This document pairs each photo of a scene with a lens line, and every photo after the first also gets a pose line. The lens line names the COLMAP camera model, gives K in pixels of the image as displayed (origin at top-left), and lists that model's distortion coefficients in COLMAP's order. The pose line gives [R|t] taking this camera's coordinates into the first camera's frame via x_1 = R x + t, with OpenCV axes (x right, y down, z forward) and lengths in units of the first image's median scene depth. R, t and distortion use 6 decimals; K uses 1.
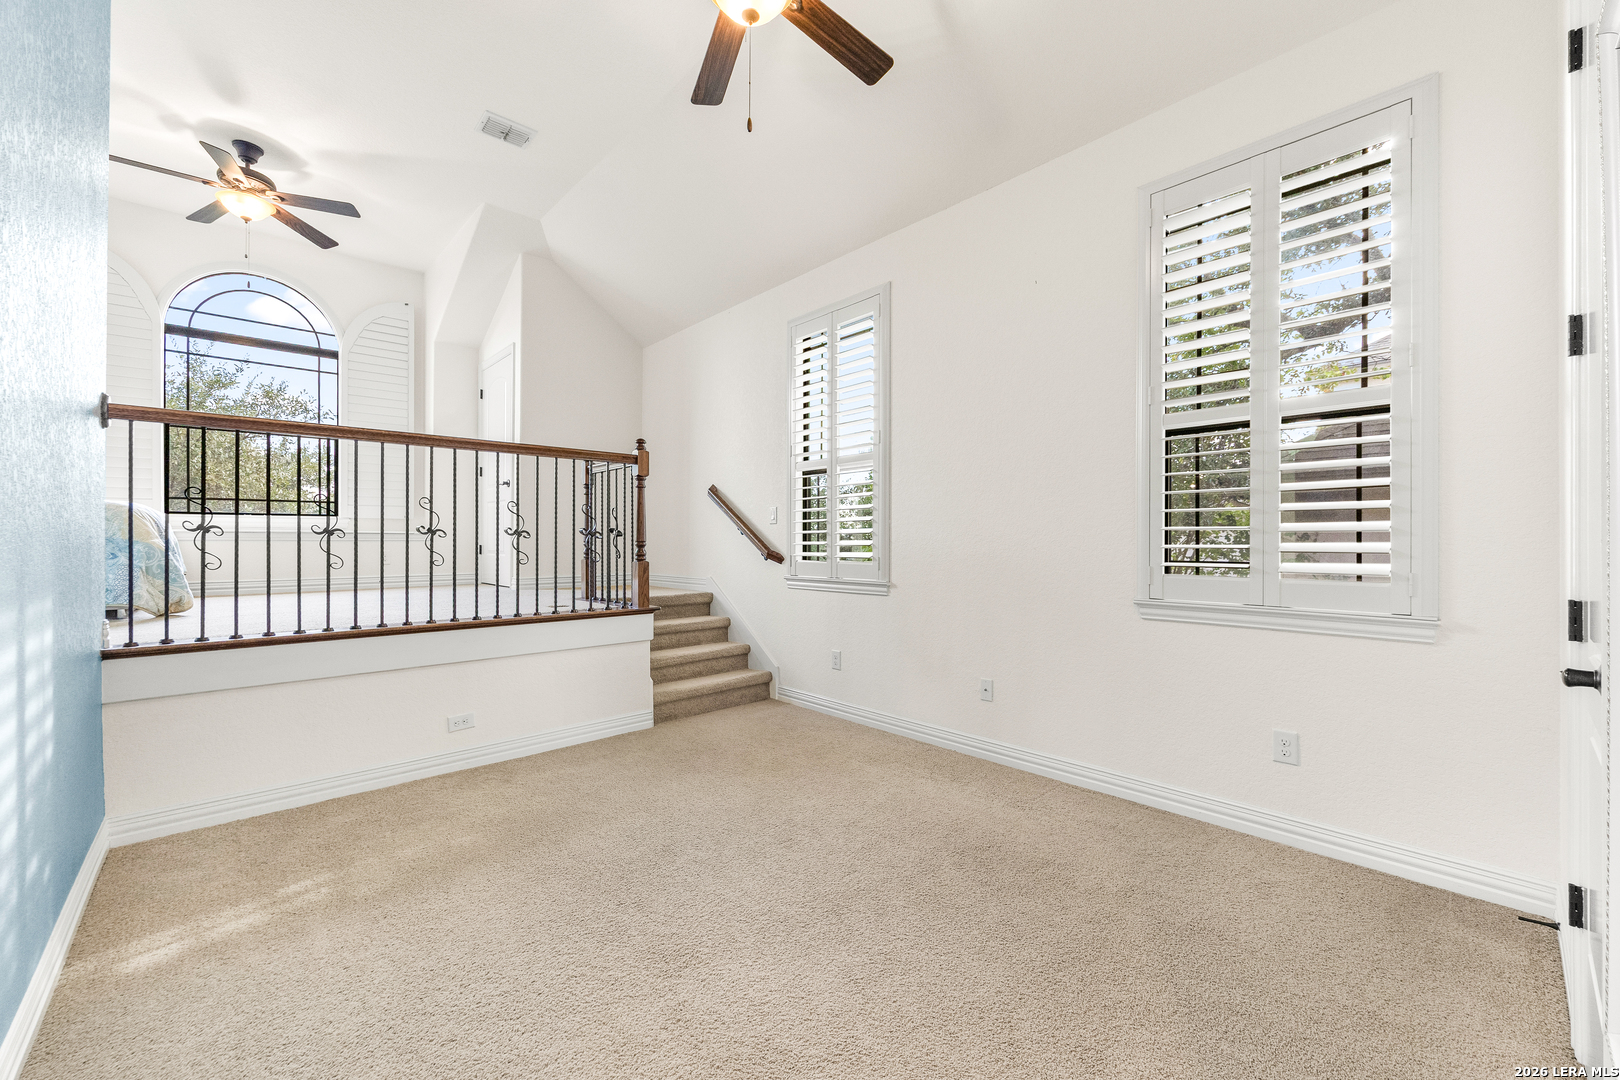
lens RADIAL K [[629.5, 0, 813.6], [0, 629.5, 539.1], [0, 0, 1]] dist [-0.007785, -0.000515]
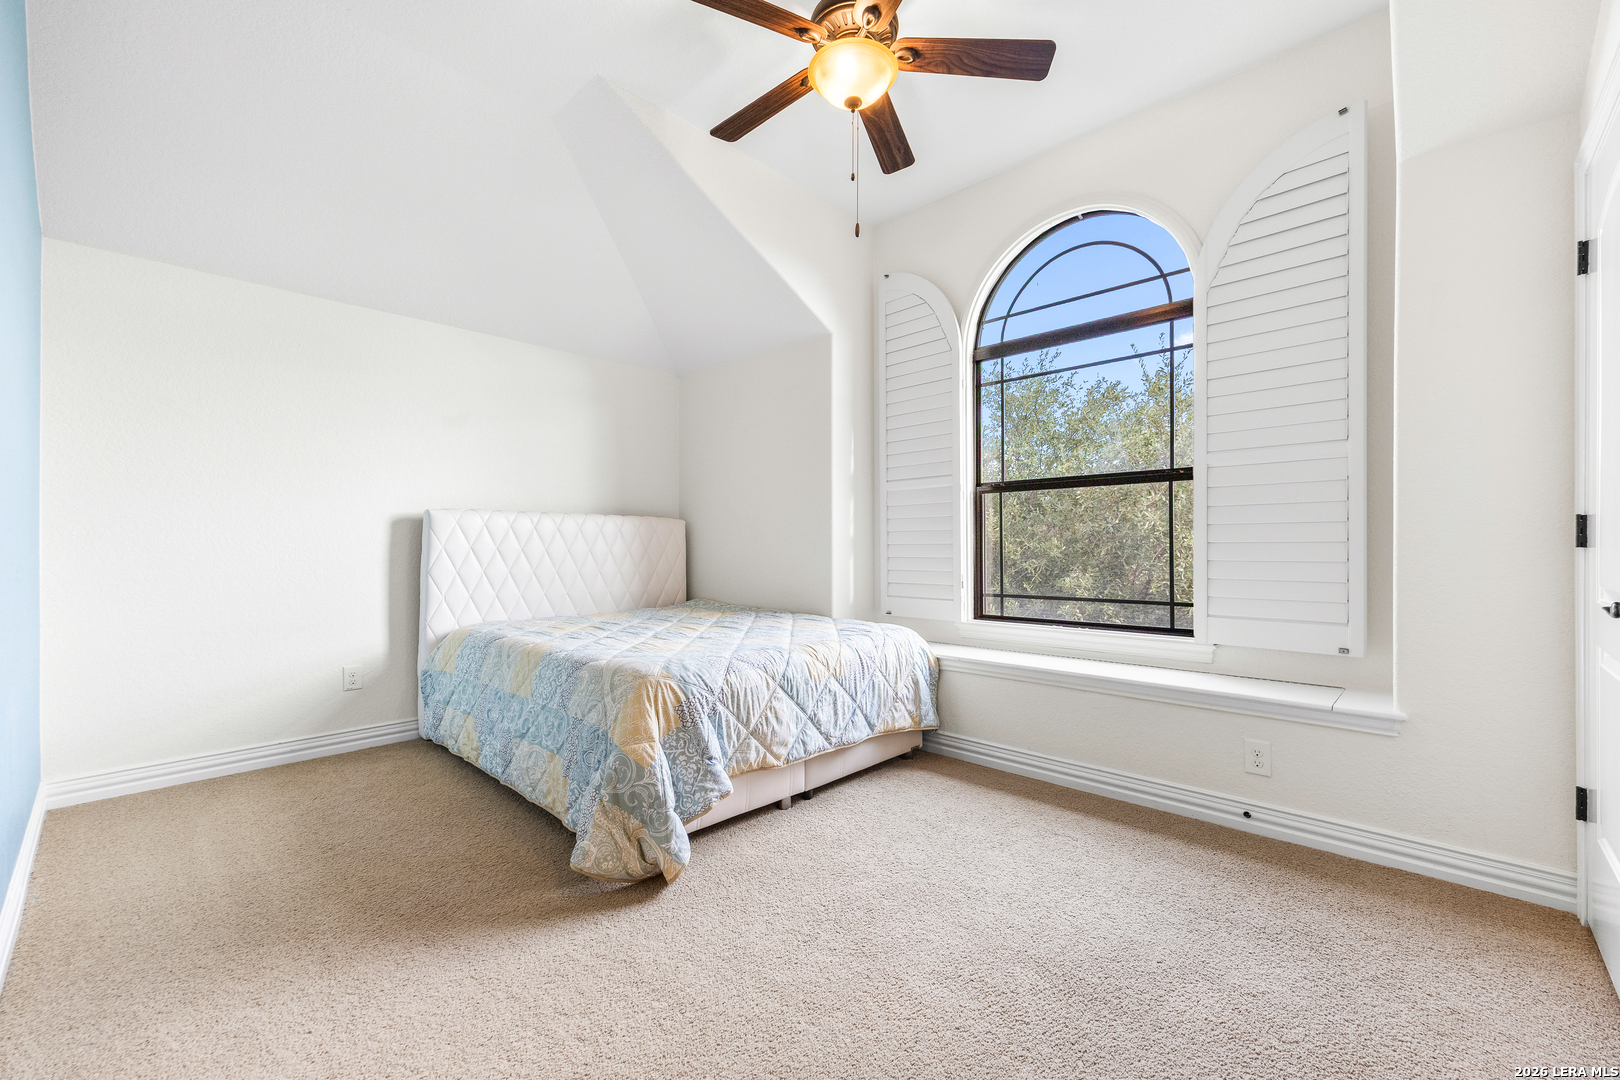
lens RADIAL K [[667.1, 0, 815.9], [0, 667.1, 542.8], [0, 0, 1]] dist [0.003822, 0.000301]
pose [[0.063382, 0.000342, -0.997989, -0.359442], [0.000328, 1.000000, 0.000363, -0.150997], [0.997989, -0.000350, 0.063382, 0.918801]]
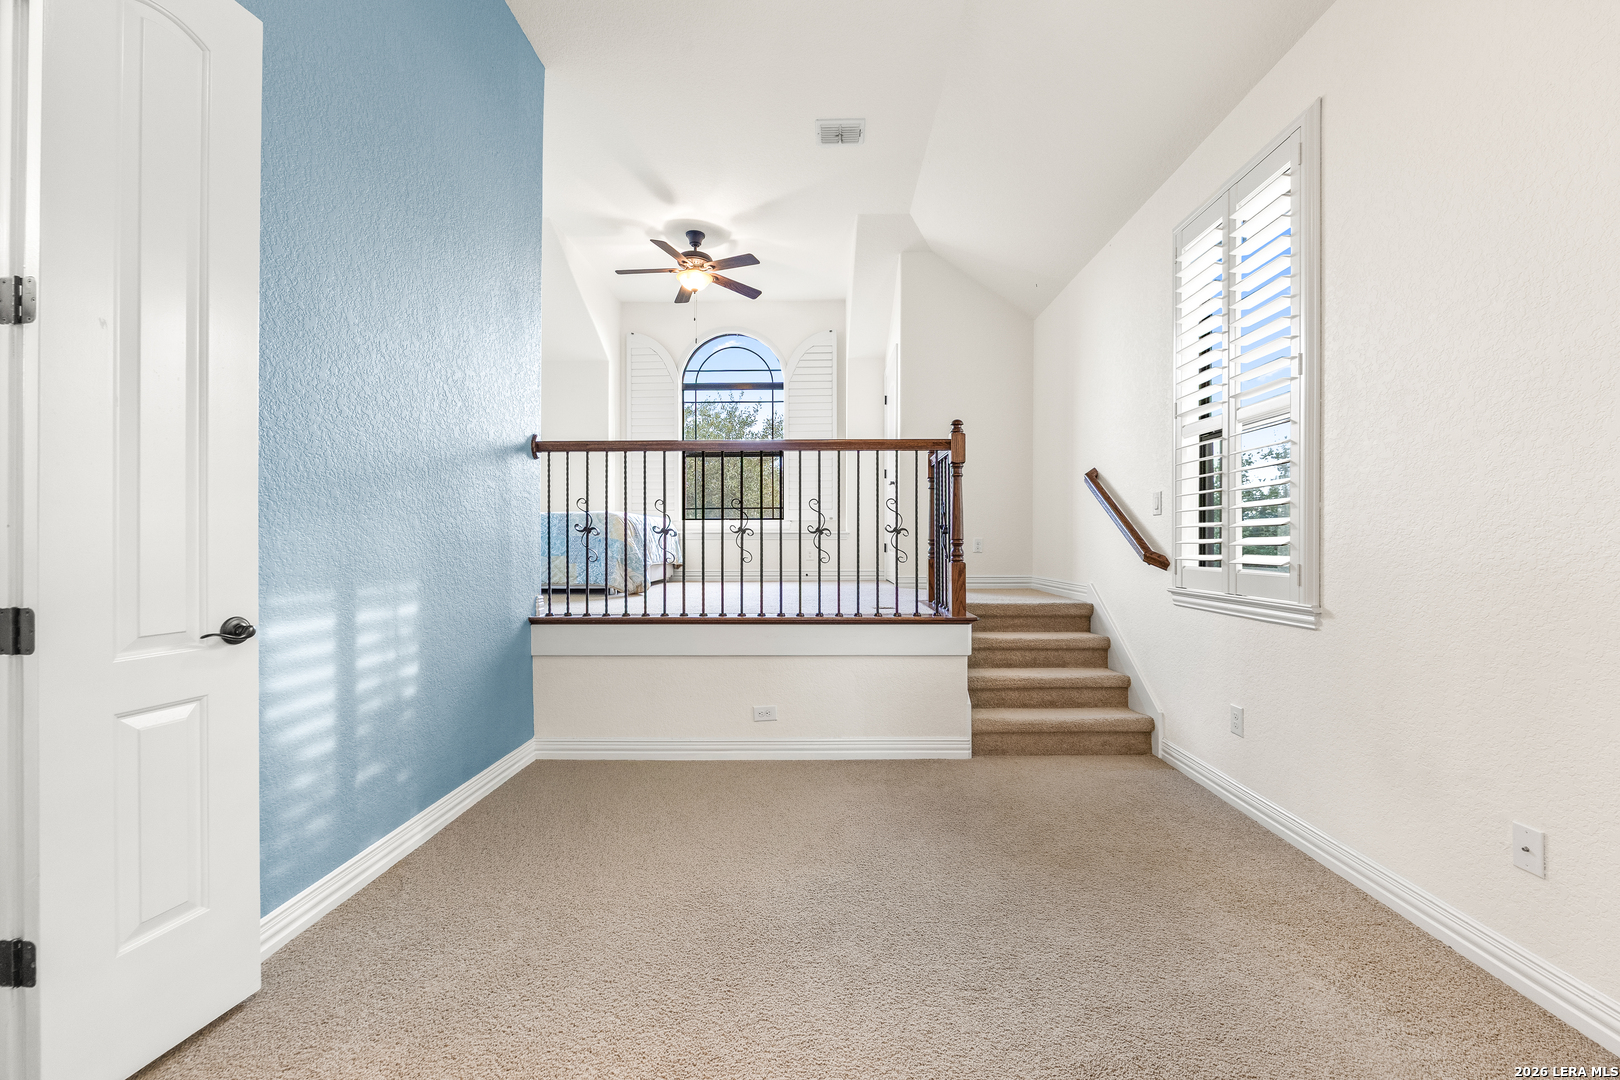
lens RADIAL K [[629.5, 0, 813.0], [0, 629.5, 537.7], [0, 0, 1]] dist [-0.007785, -0.000515]
pose [[0.723937, -0.004696, -0.689850, 0.158772], [0.004829, 0.999987, -0.001740, 0.001936], [0.689850, -0.002072, 0.723950, 0.219738]]
